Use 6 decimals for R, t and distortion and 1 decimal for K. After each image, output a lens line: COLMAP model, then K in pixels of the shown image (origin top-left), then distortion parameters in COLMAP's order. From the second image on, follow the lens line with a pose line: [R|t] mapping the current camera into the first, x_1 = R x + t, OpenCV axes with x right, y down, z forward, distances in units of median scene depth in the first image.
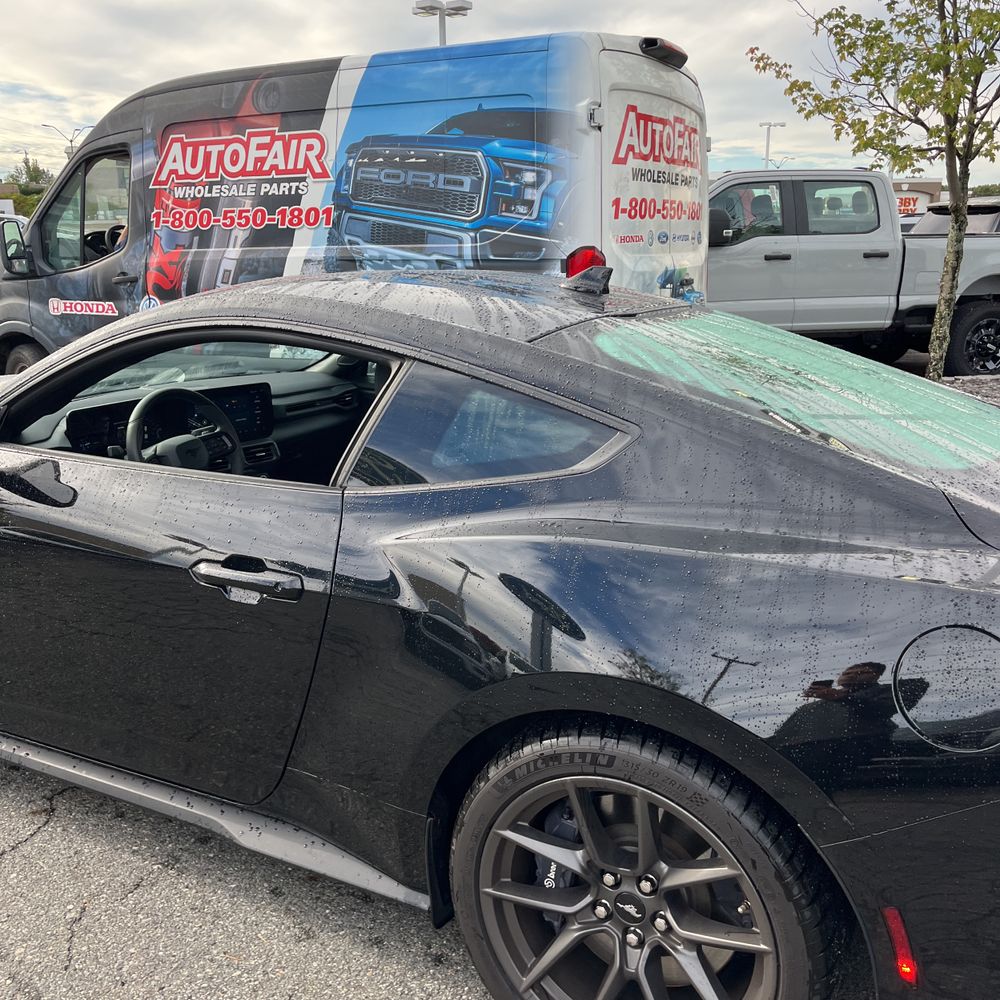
lens RADIAL K [[1012.2, 0, 488.6], [0, 1012.2, 496.1], [0, 0, 1]] dist [0.015532, 0.006813]
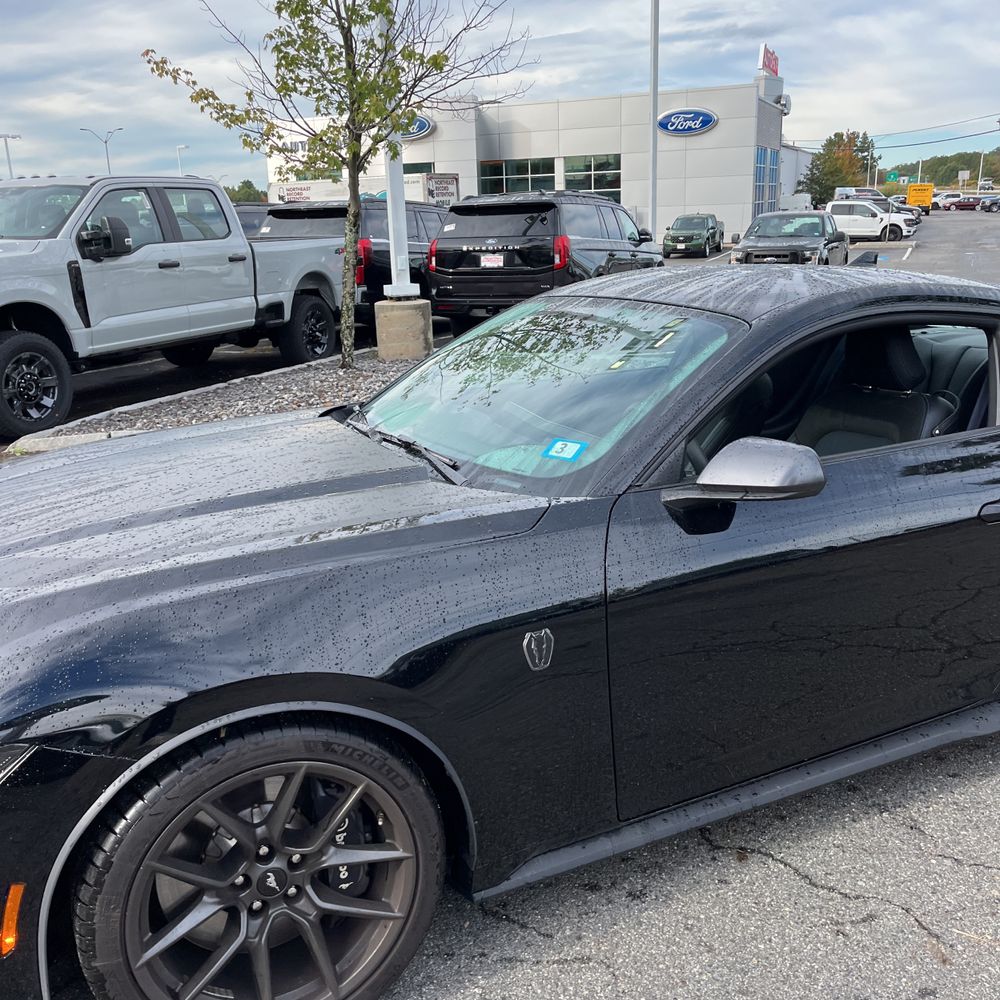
lens RADIAL K [[1009.0, 0, 499.2], [0, 1009.0, 505.7], [0, 0, 1]] dist [0.051893, -0.049266]
pose [[0.591751, -0.234462, 0.771271, -0.403103], [0.233667, 0.965581, 0.114252, -0.053421], [-0.771512, 0.112611, 0.626169, 0.180376]]
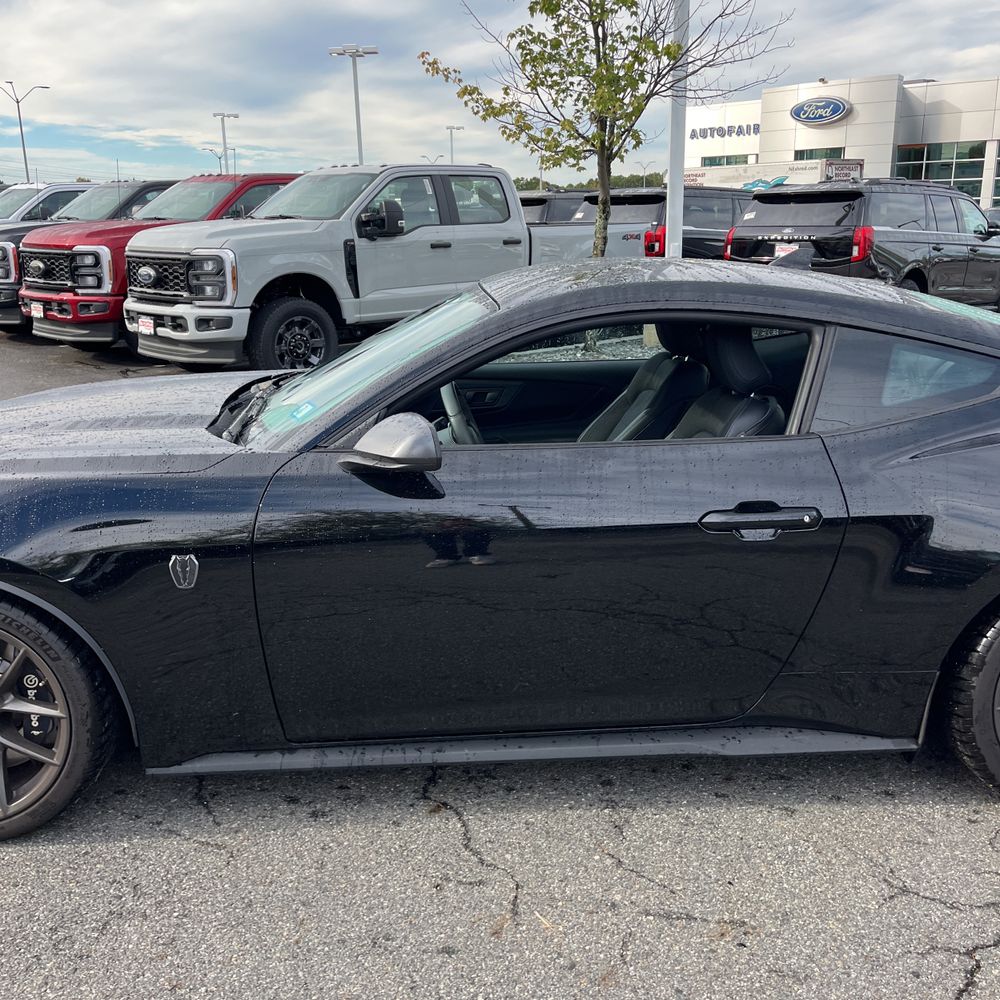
lens RADIAL K [[1012.2, 0, 488.6], [0, 1012.2, 496.1], [0, 0, 1]] dist [0.015532, 0.006813]
pose [[0.864428, -0.142494, 0.482141, -0.275209], [0.138175, 0.989400, 0.044677, -0.010745], [-0.483396, 0.028000, 0.874954, 0.030098]]
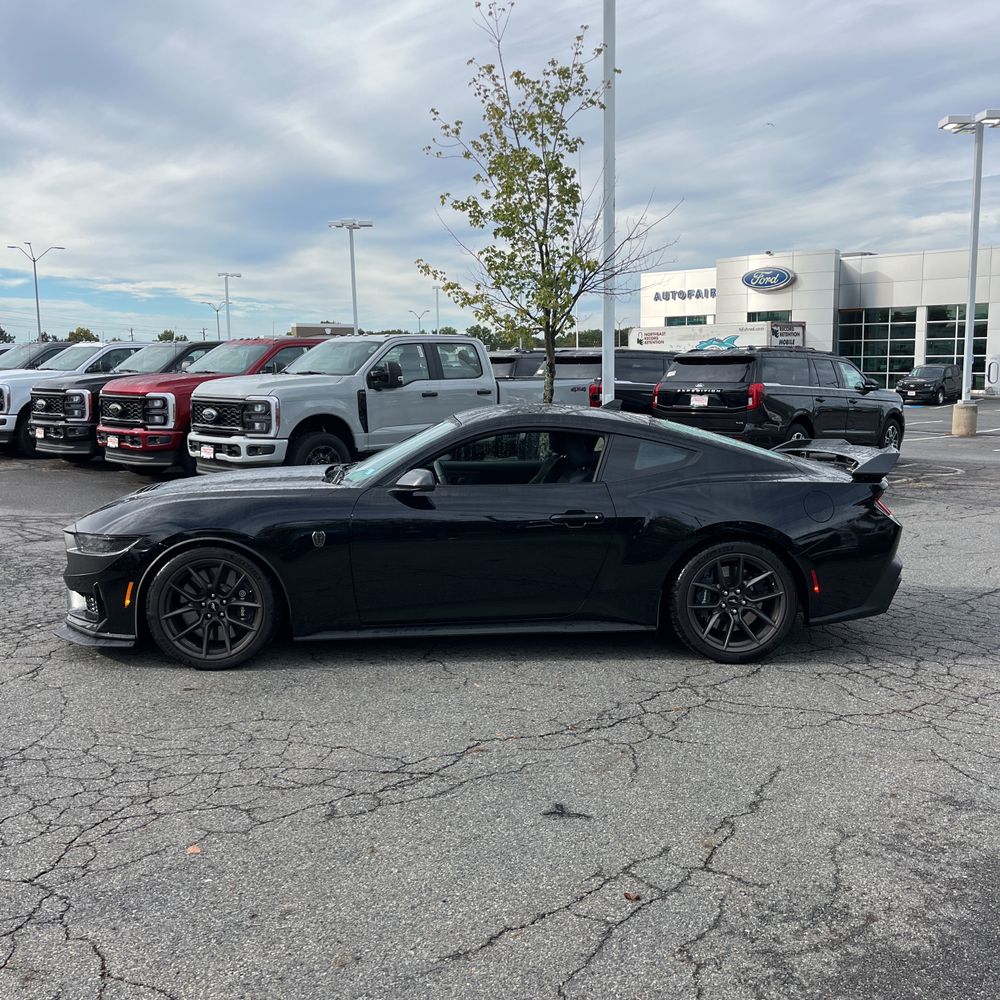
lens RADIAL K [[1002.3, 0, 491.6], [0, 1002.3, 511.9], [0, 0, 1]] dist [0.029172, -0.012205]
pose [[0.854613, -0.076566, 0.513590, -0.449880], [0.134425, 0.987974, -0.076396, 0.059495], [-0.501565, 0.134328, 0.854628, -0.283692]]
